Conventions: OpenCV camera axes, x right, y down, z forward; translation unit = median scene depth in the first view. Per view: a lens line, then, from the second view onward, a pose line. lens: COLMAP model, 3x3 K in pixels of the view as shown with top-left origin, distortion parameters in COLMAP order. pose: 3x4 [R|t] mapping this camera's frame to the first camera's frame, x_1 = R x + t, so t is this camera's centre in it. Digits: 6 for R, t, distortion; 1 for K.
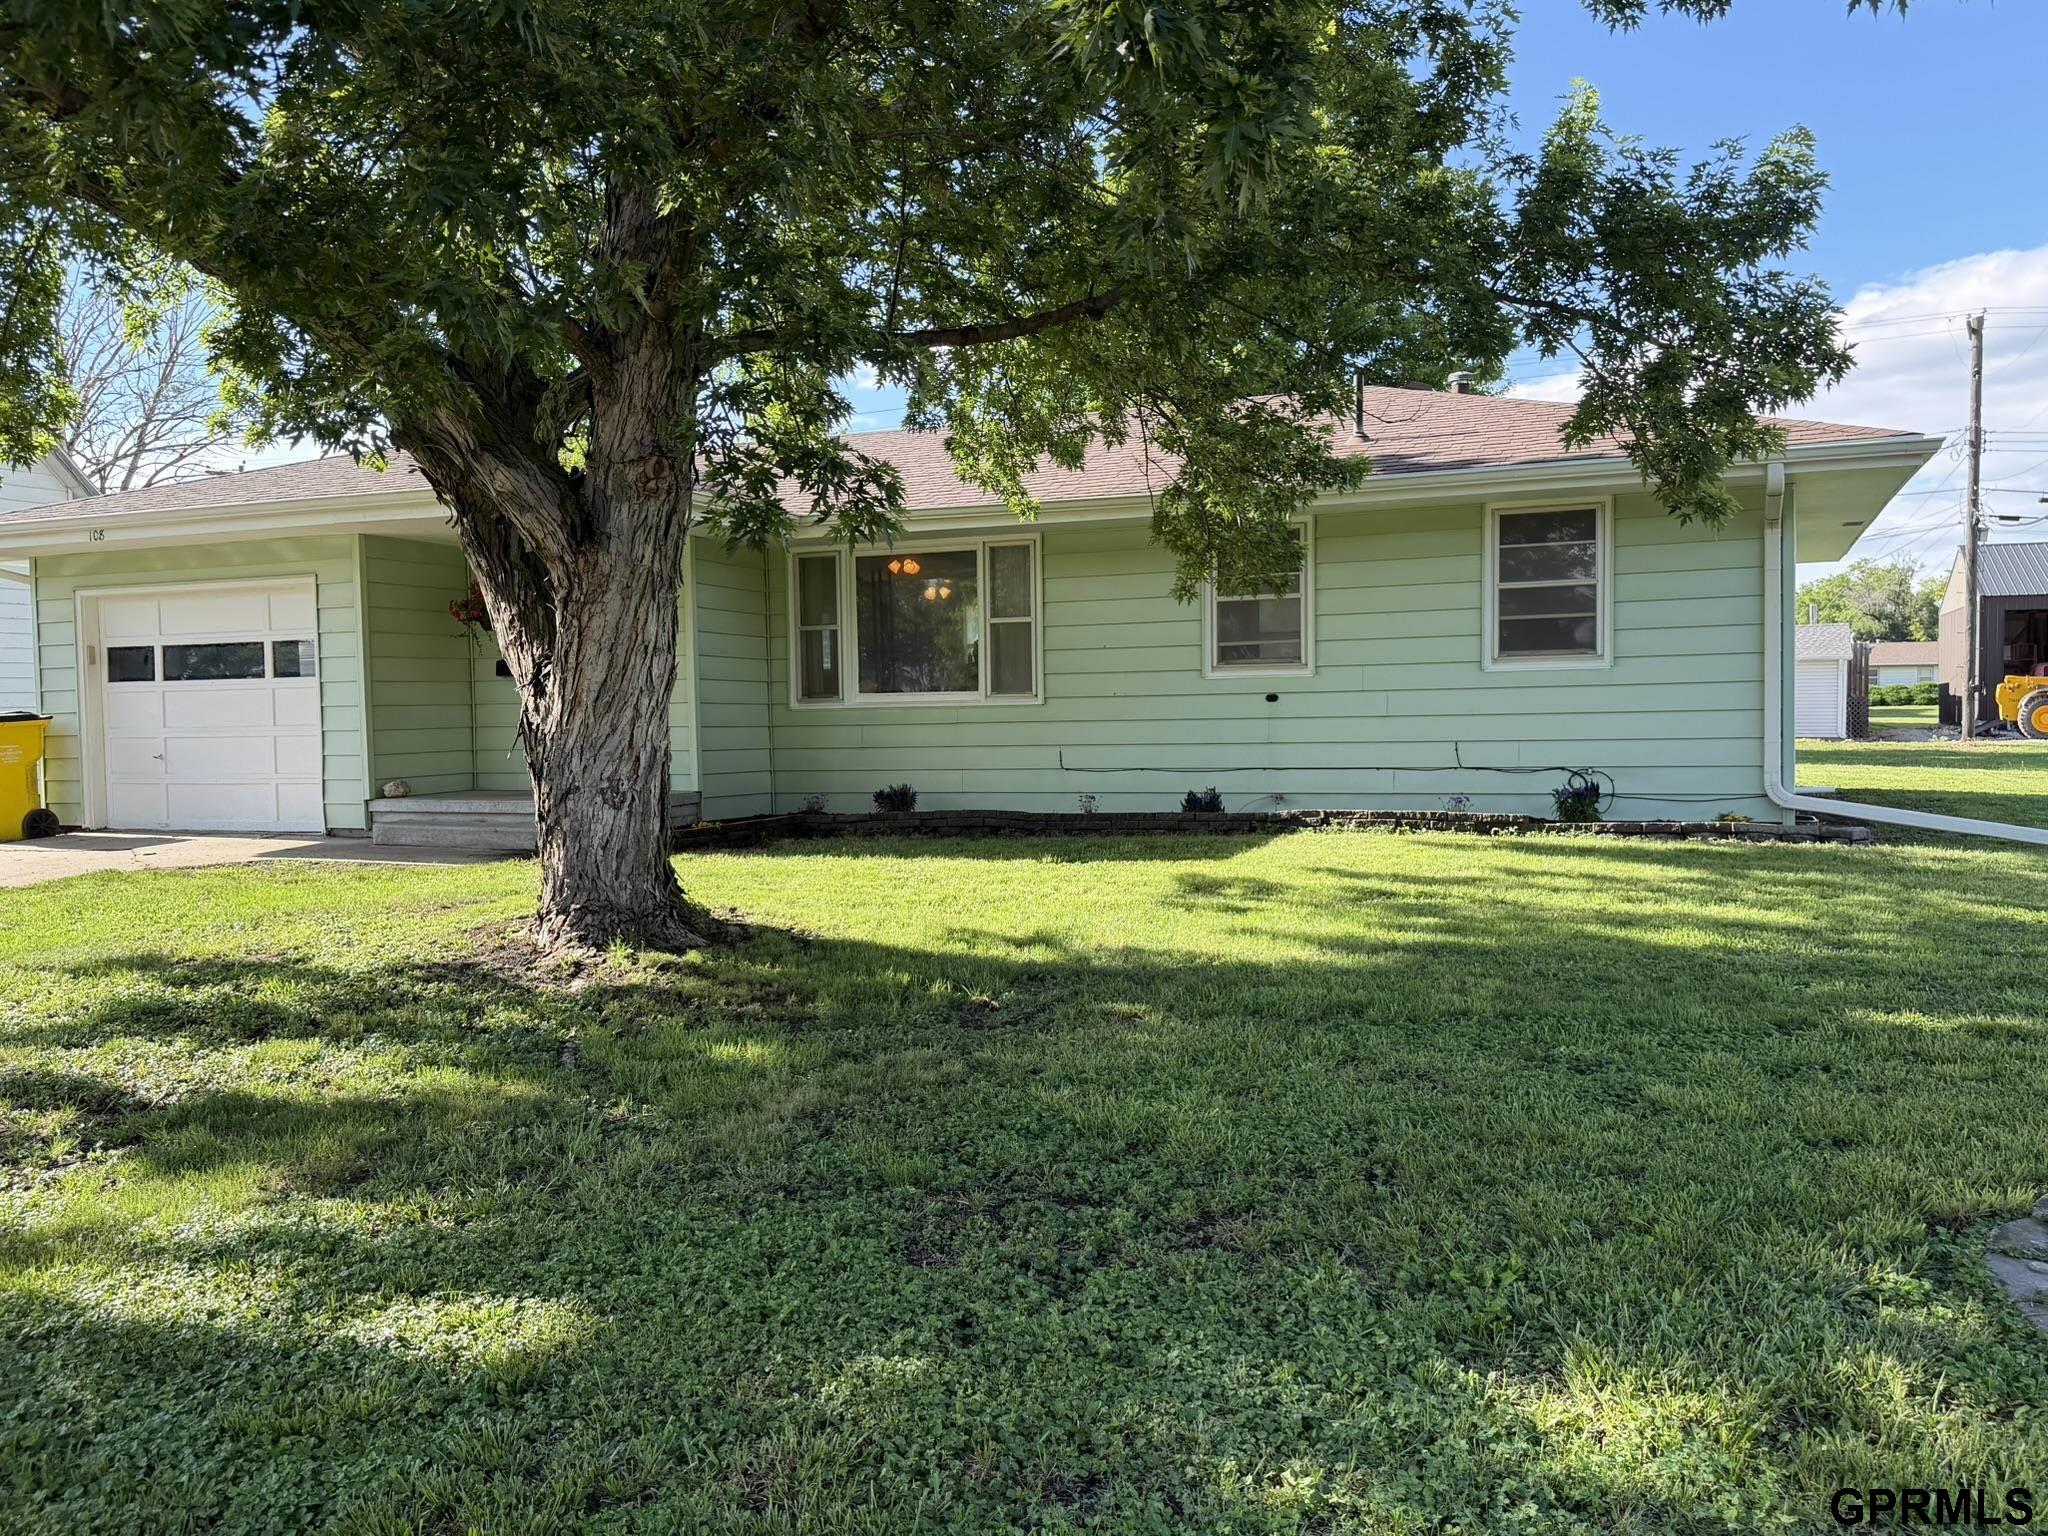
lens RADIAL K [[1652.4, 0, 1038.0], [0, 1652.4, 776.9], [0, 0, 1]] dist [0.007214, -0.004325]
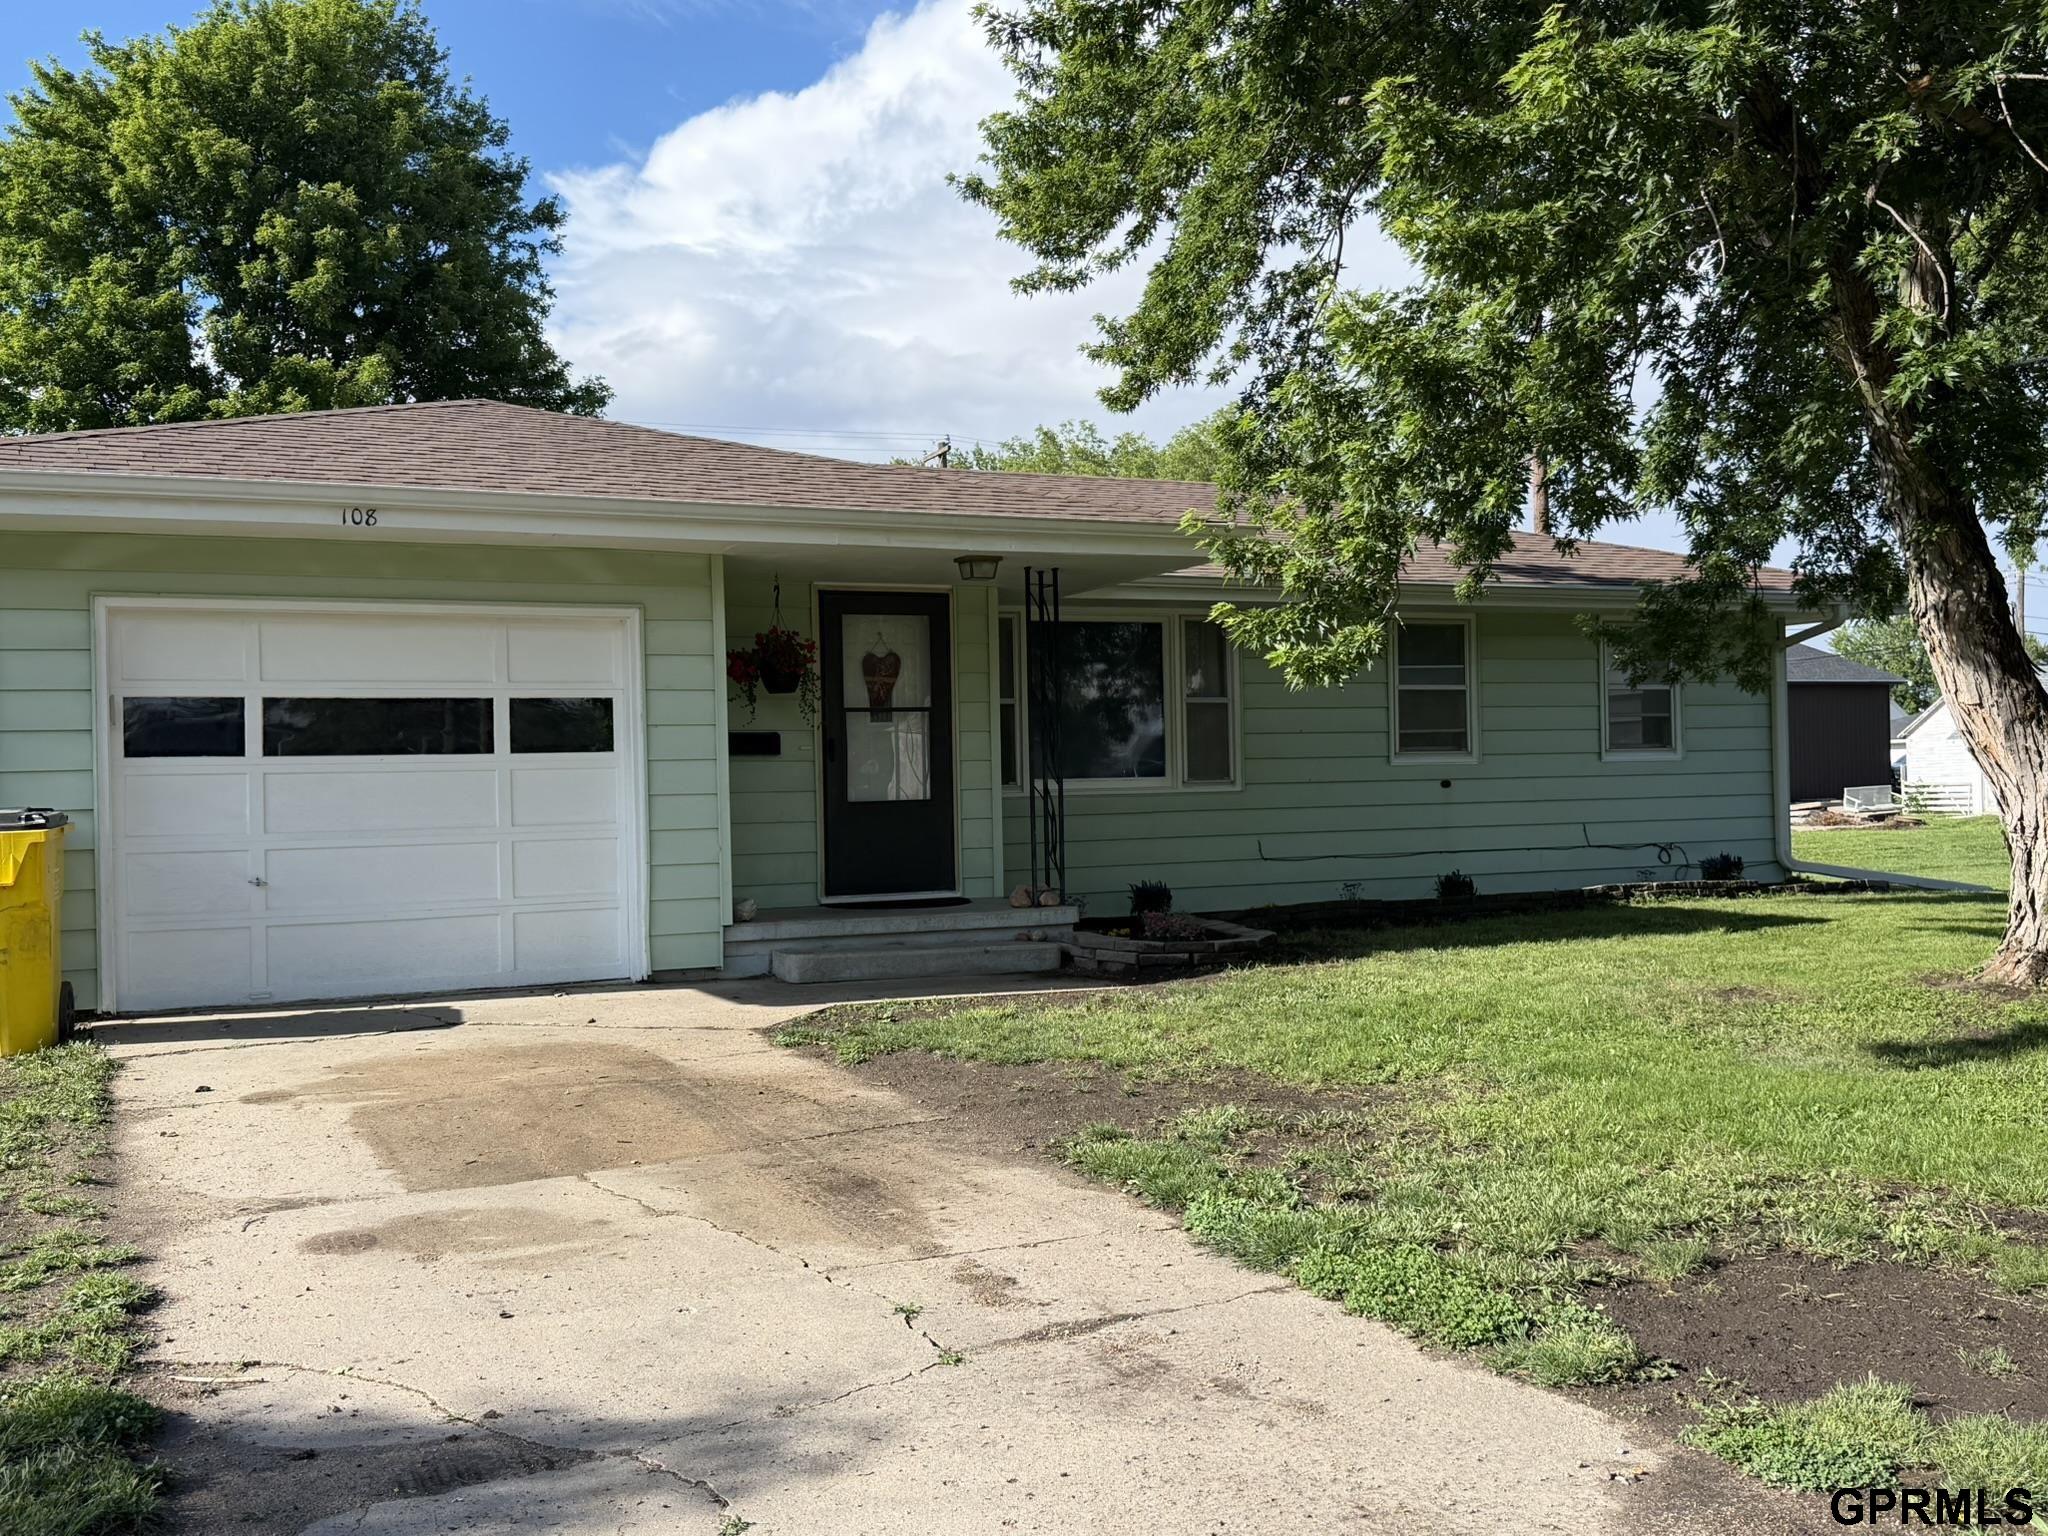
lens RADIAL K [[2047.7, 0, 1023.8], [0, 2047.7, 745.9], [0, 0, 1]] dist [0.024097, 0.000000]
pose [[0.680149, 0.015782, 0.732904, -0.941783], [0.042224, 0.997265, -0.060659, -0.004357], [-0.731857, 0.072203, 0.677623, 0.300804]]
